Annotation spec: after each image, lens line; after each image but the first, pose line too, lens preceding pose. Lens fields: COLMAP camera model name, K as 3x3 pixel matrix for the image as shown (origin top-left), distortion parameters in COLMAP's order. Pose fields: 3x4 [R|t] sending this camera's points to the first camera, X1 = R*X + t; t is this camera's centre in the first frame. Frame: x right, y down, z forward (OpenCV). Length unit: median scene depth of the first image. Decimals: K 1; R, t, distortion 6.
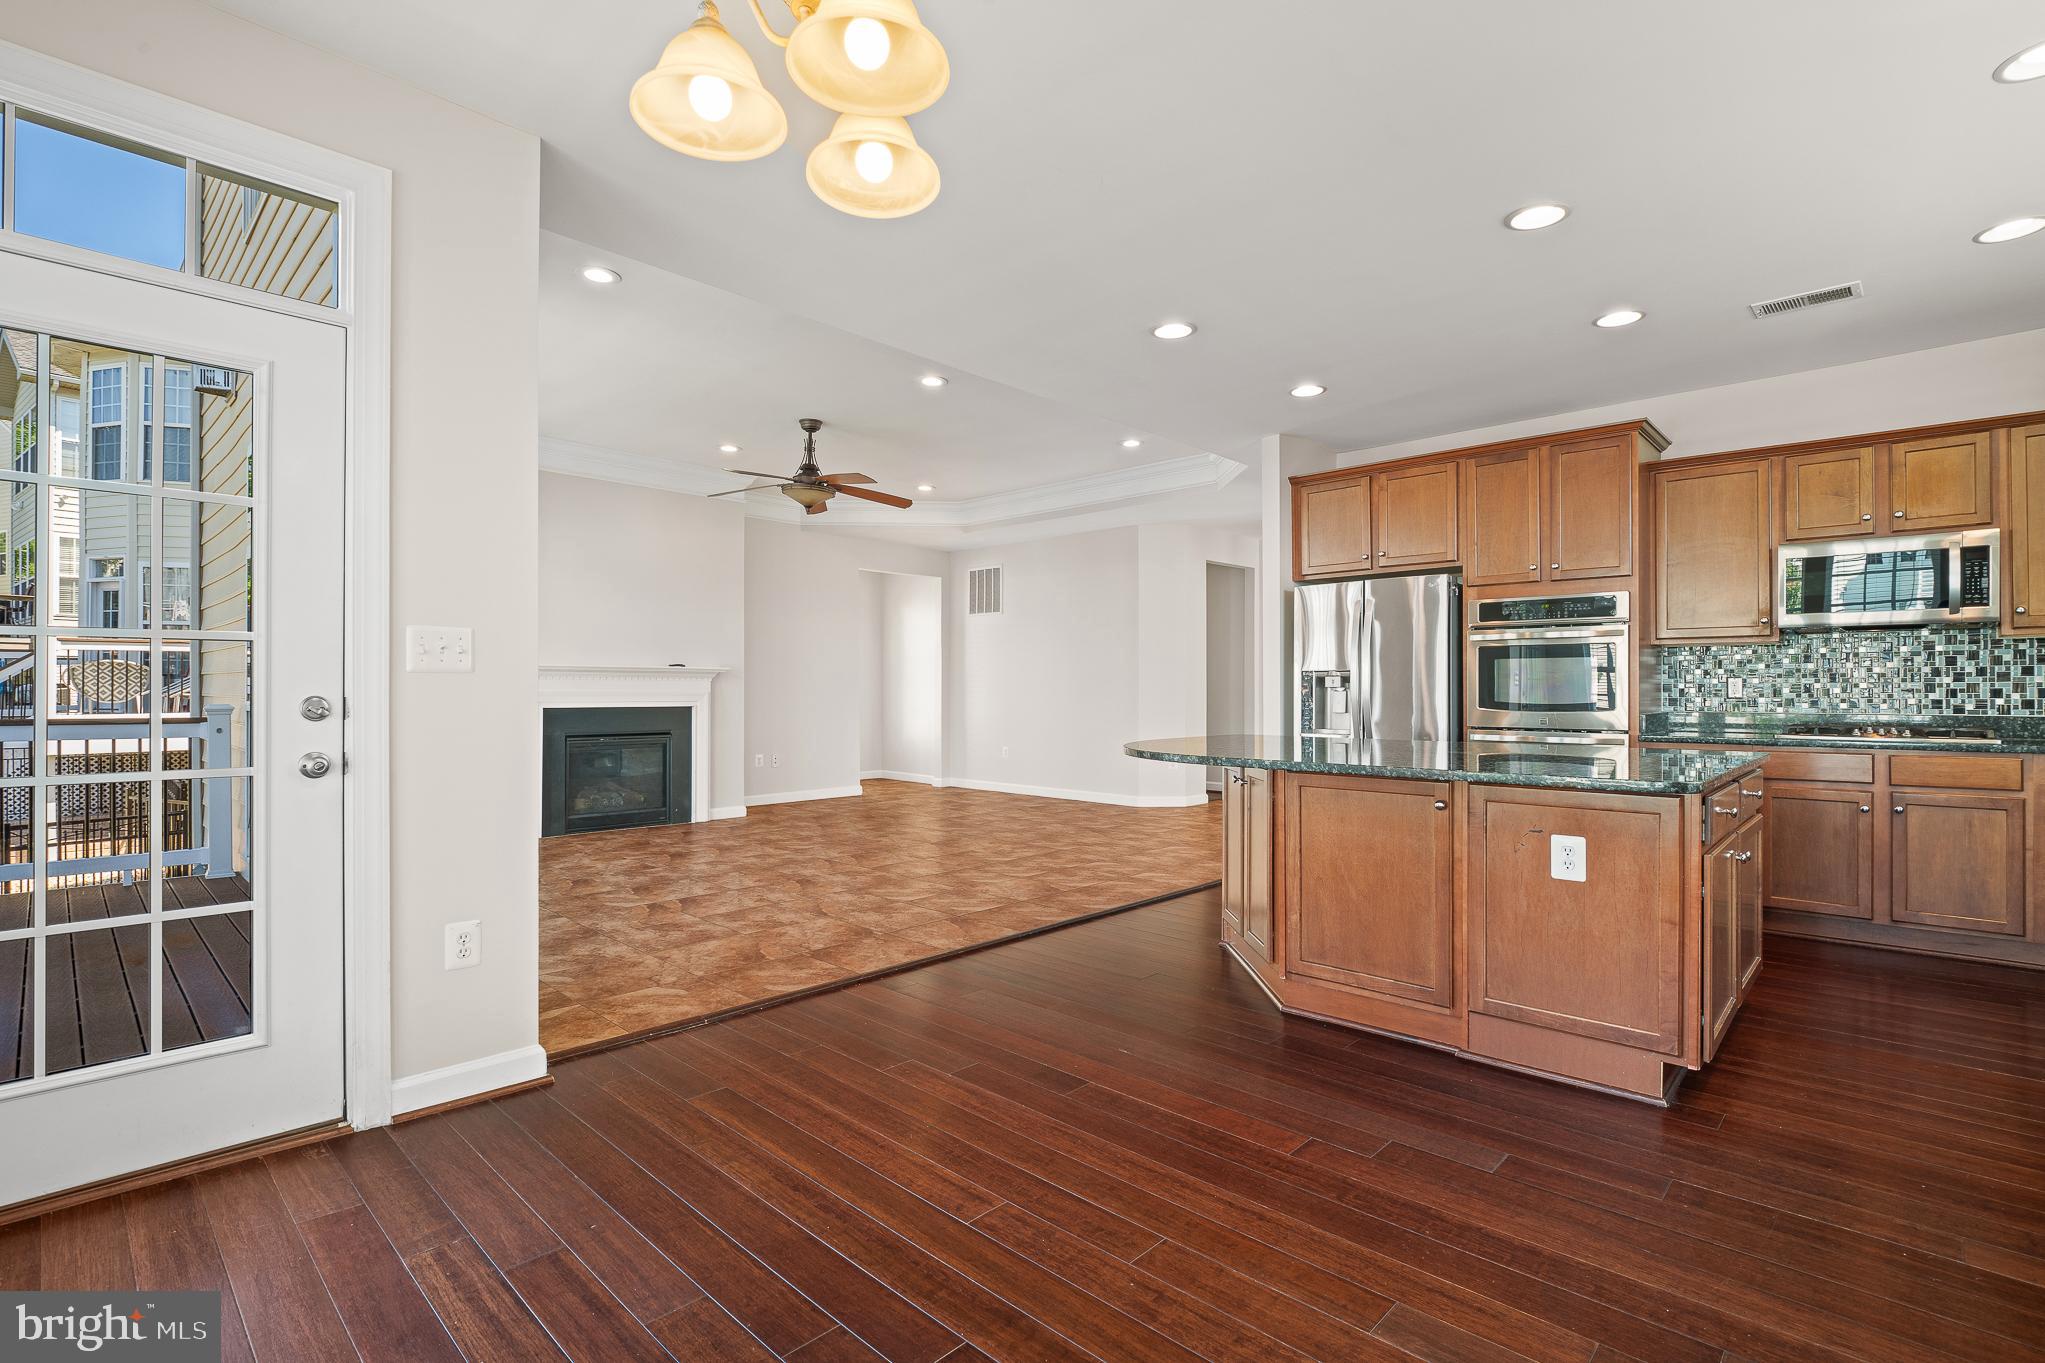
lens RADIAL K [[952.2, 0, 1022.2], [0, 952.2, 677.0], [0, 0, 1]] dist [-0.016990, 0.000923]
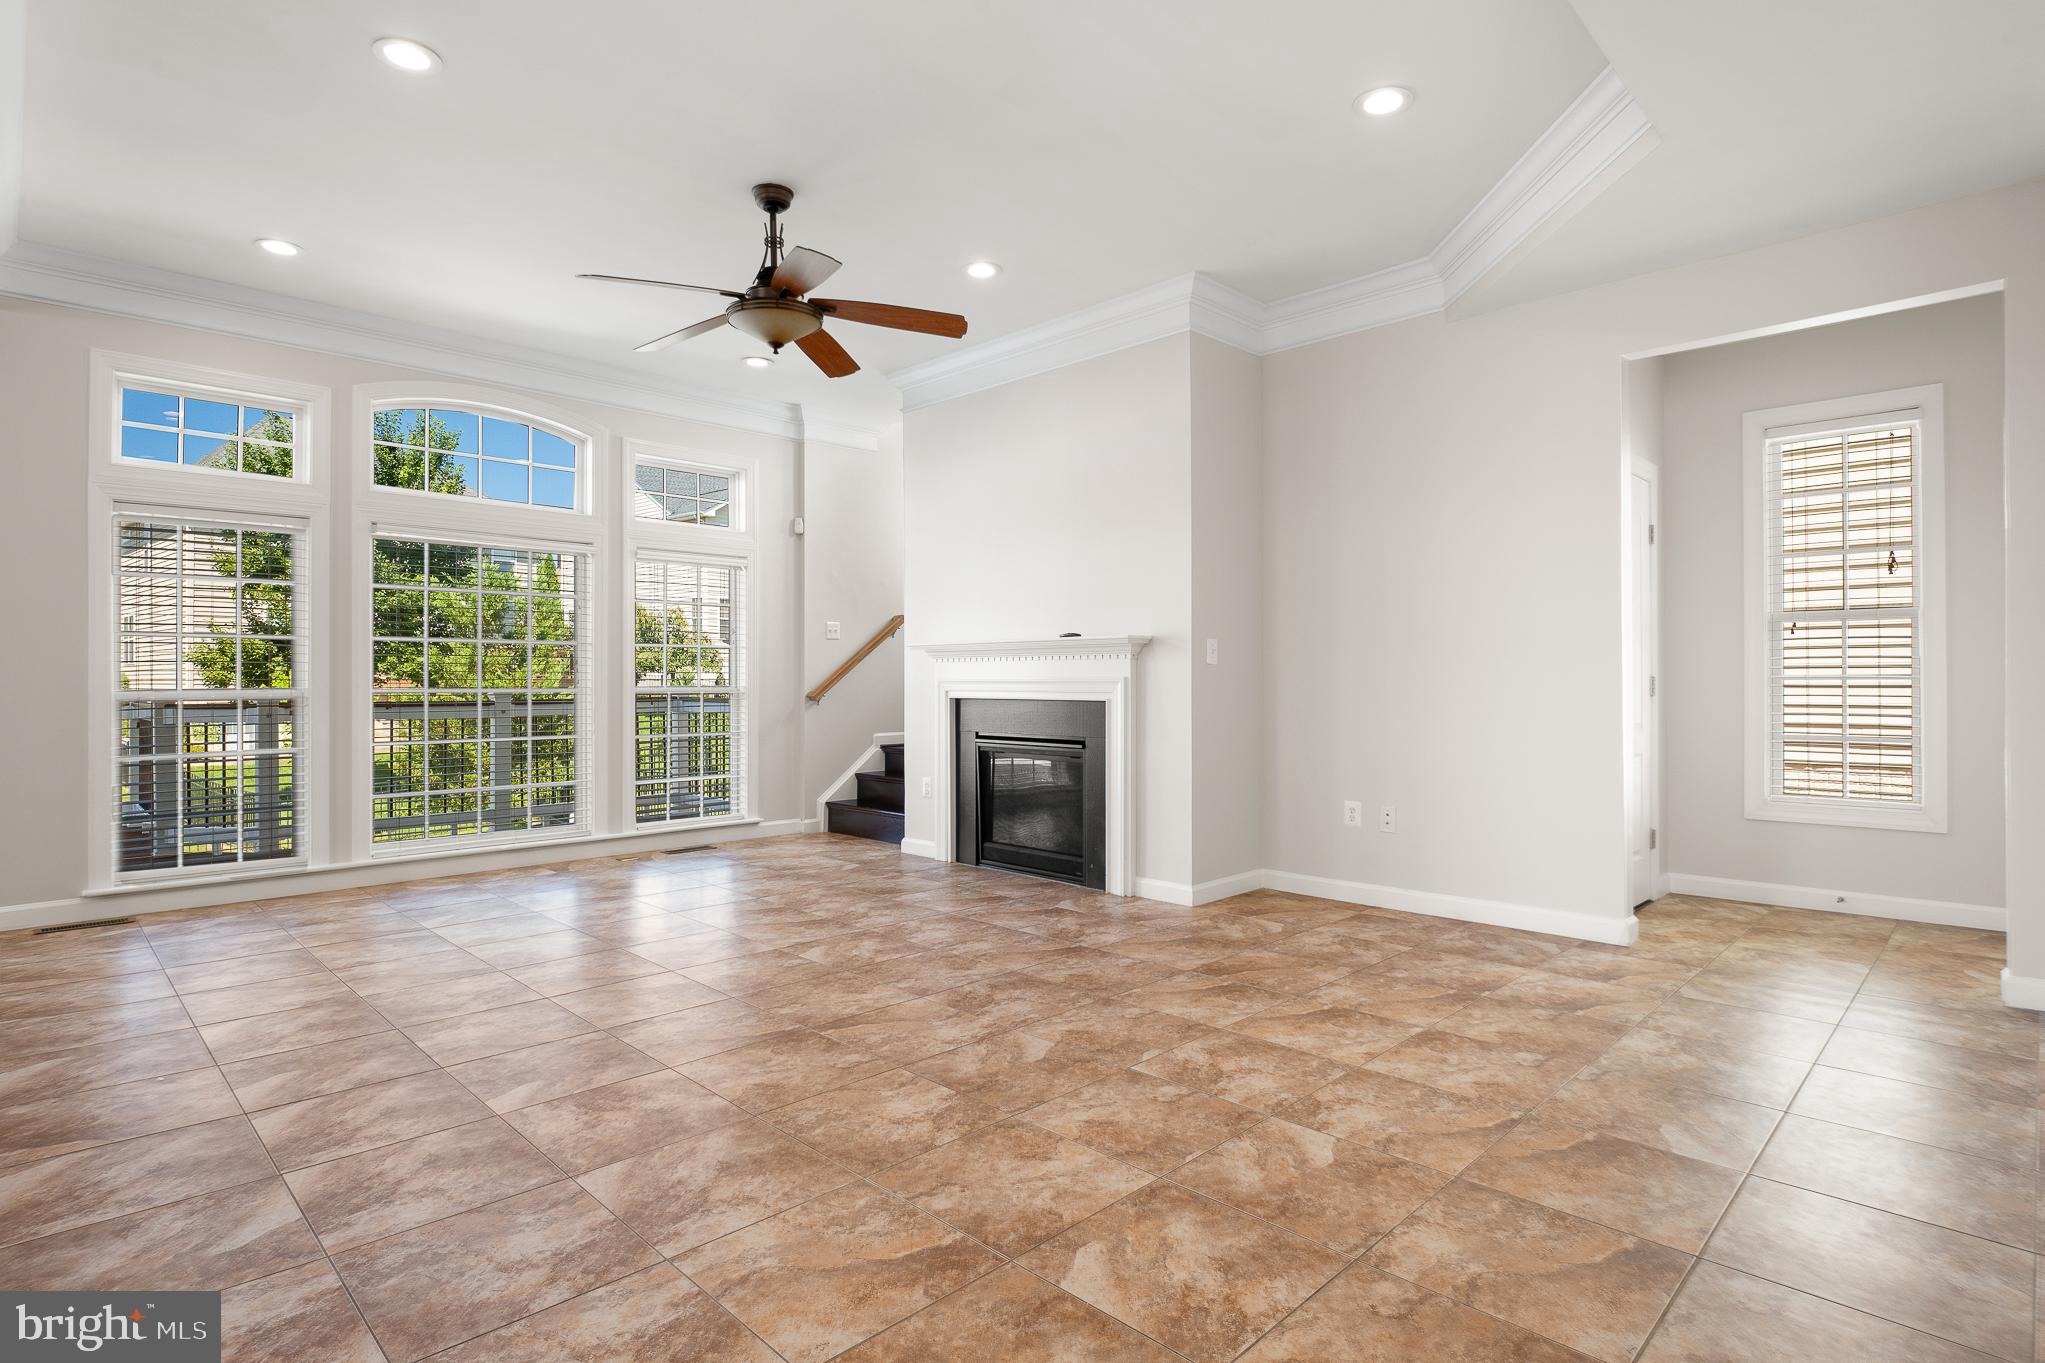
lens RADIAL K [[1013.5, 0, 1022.5], [0, 1013.5, 681.5], [0, 0, 1]] dist [-0.000361, -0.000461]
pose [[-0.020253, -0.002275, -0.999792, 0.571035], [0.013679, 0.999903, -0.002552, 0.035916], [0.999701, -0.013727, -0.020219, 1.795825]]
